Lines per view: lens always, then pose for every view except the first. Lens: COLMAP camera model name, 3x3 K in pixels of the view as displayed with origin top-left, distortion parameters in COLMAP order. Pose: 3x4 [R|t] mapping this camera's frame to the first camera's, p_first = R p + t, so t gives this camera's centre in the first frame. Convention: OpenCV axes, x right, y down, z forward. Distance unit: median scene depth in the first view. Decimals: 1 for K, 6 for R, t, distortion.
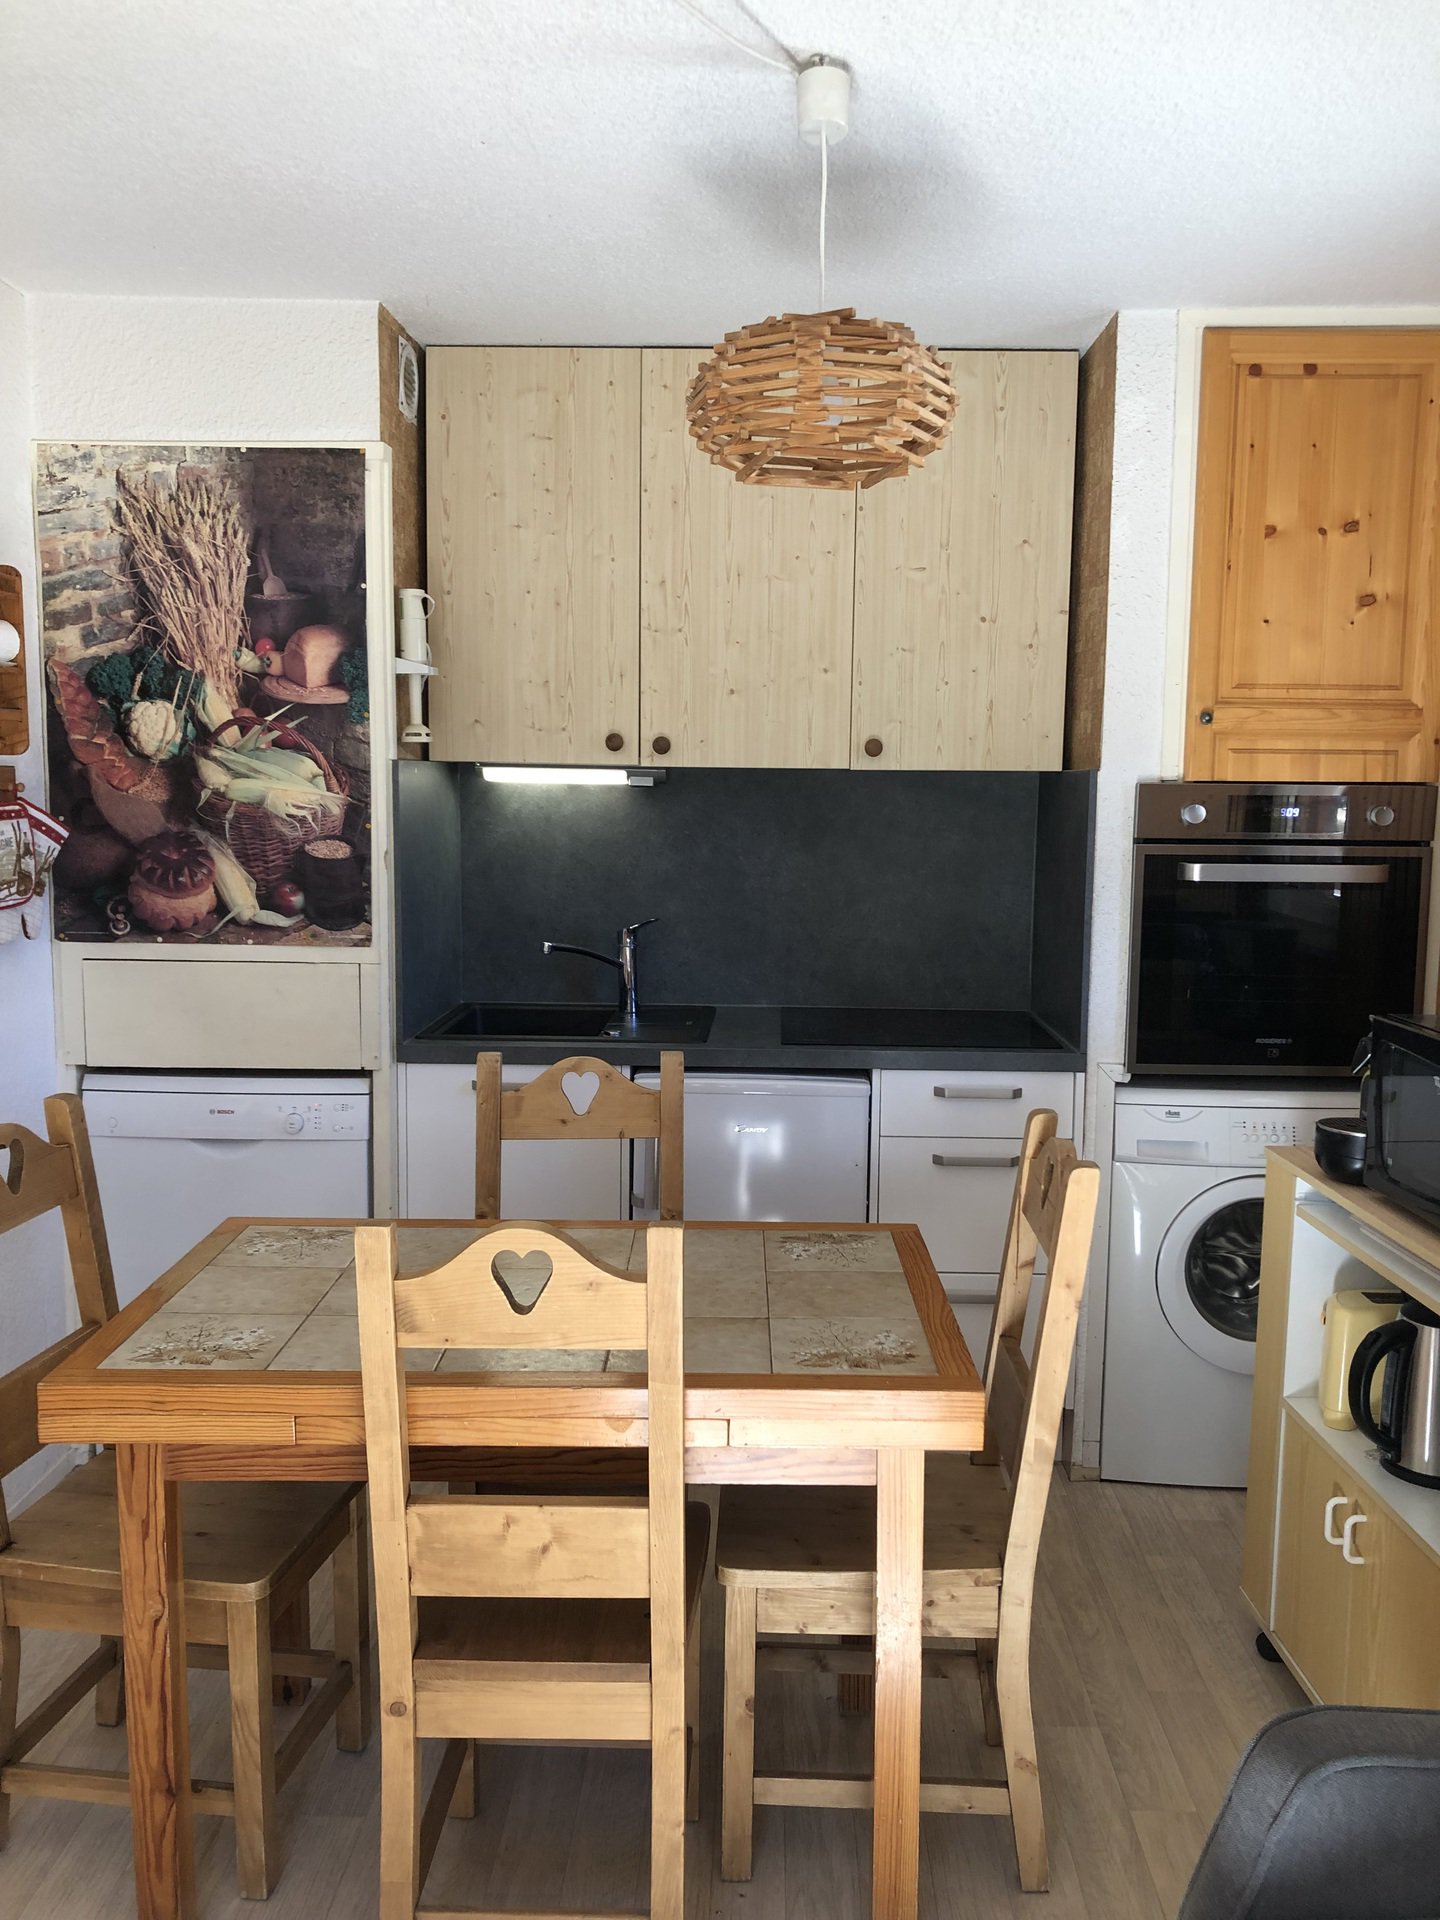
lens RADIAL K [[1496.2, 0, 720.0], [0, 1496.2, 960.0], [0, 0, 1]] dist [0.043670, -0.176364]
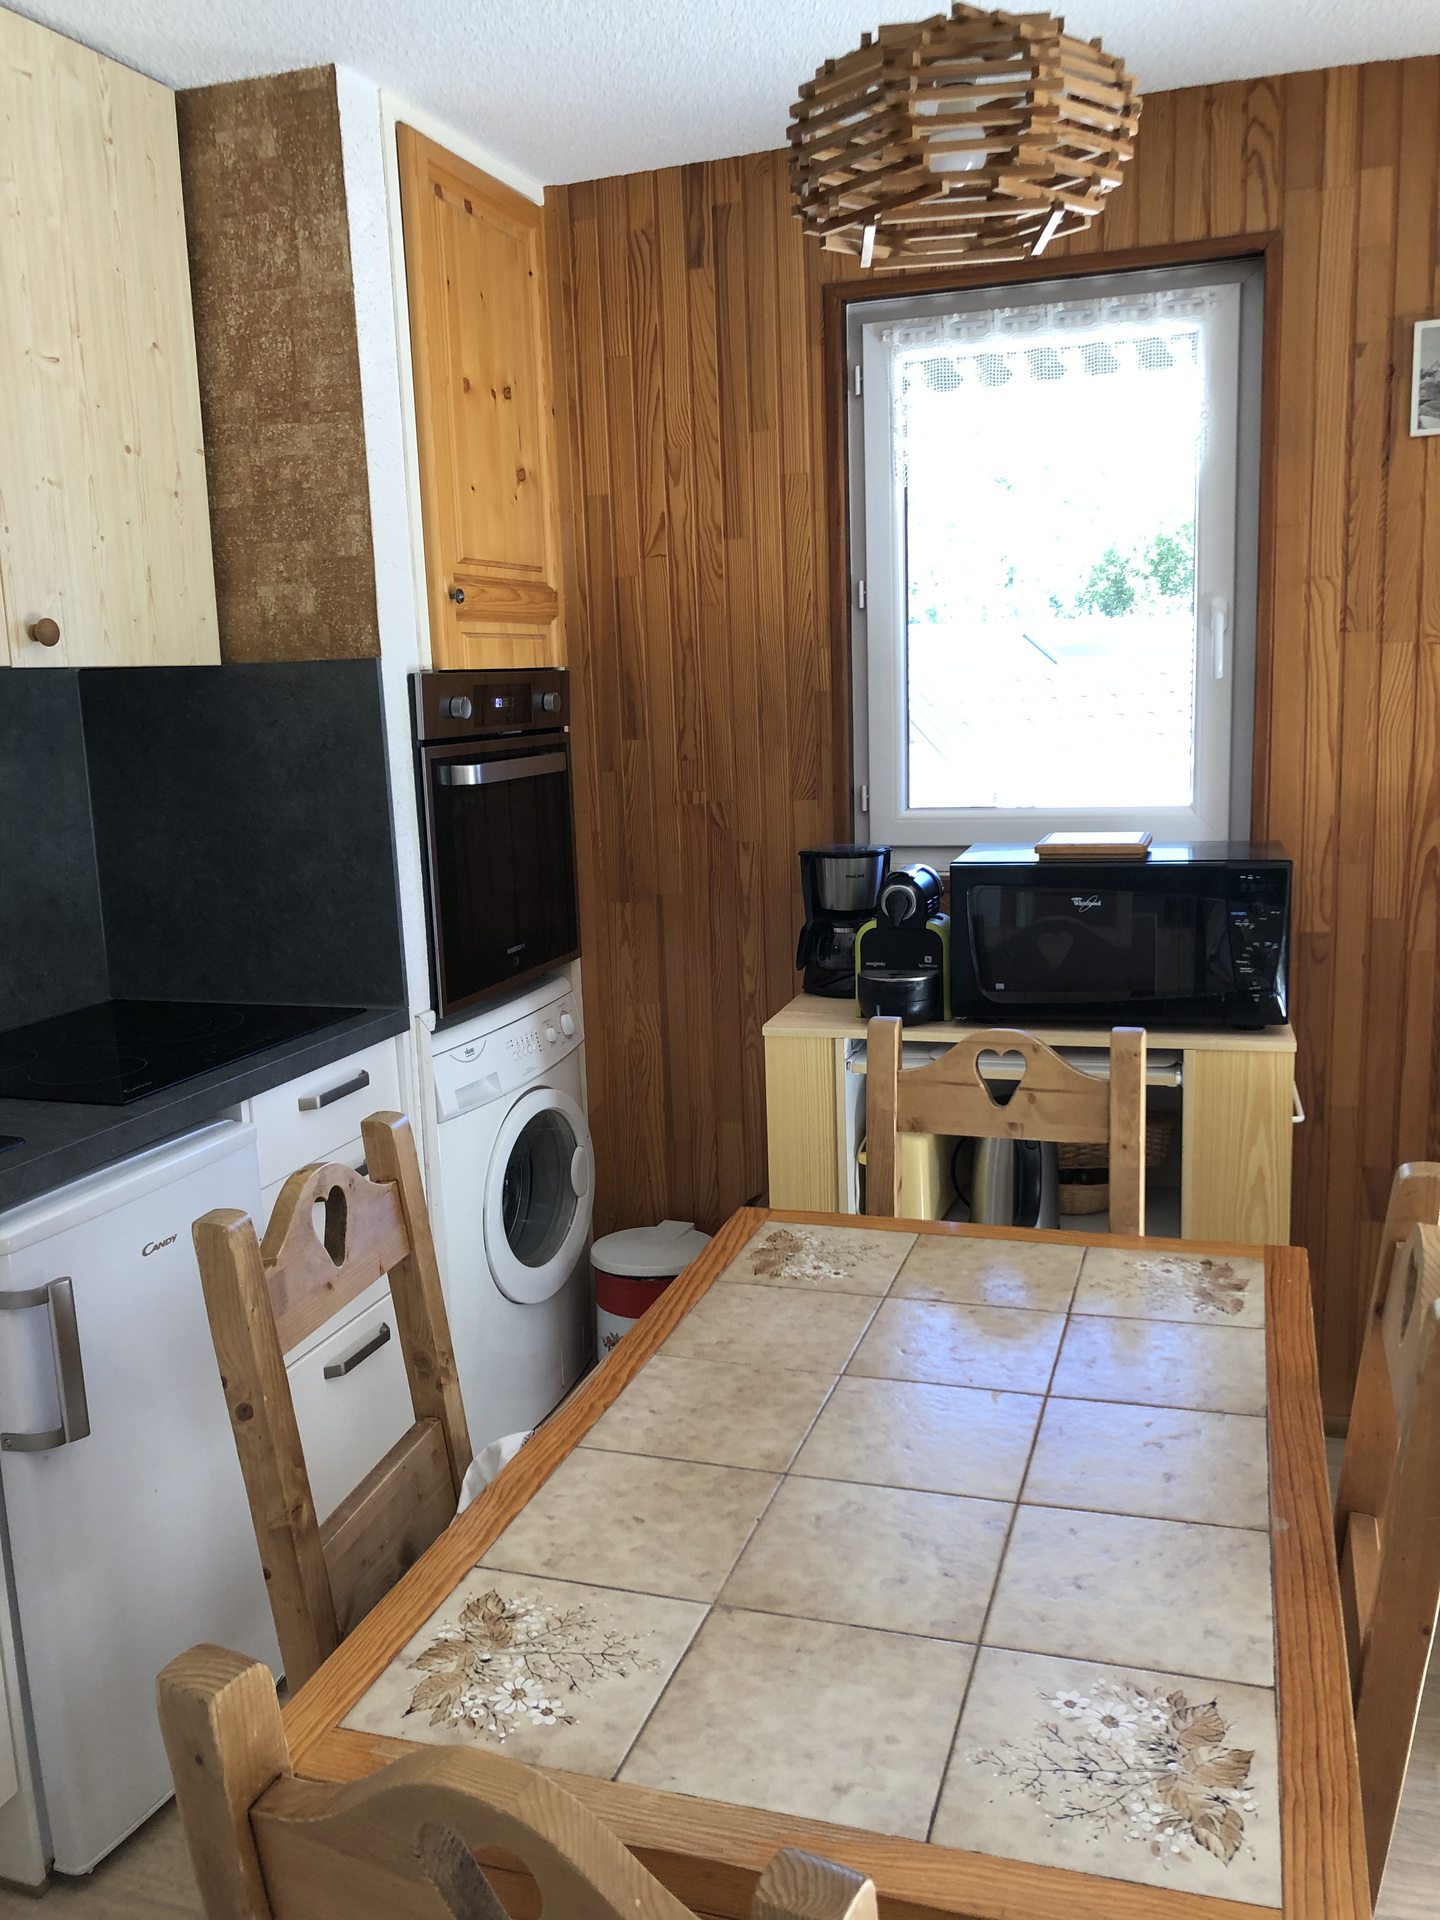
lens RADIAL K [[1560.0, 0, 699.1], [0, 1560.0, 965.0], [0, 0, 1]] dist [0.009691, -0.012281]
pose [[0.319951, -0.192911, 0.927586, -0.520045], [0.148197, 0.977190, 0.152110, -0.069914], [-0.935772, 0.088798, 0.341242, 0.583798]]
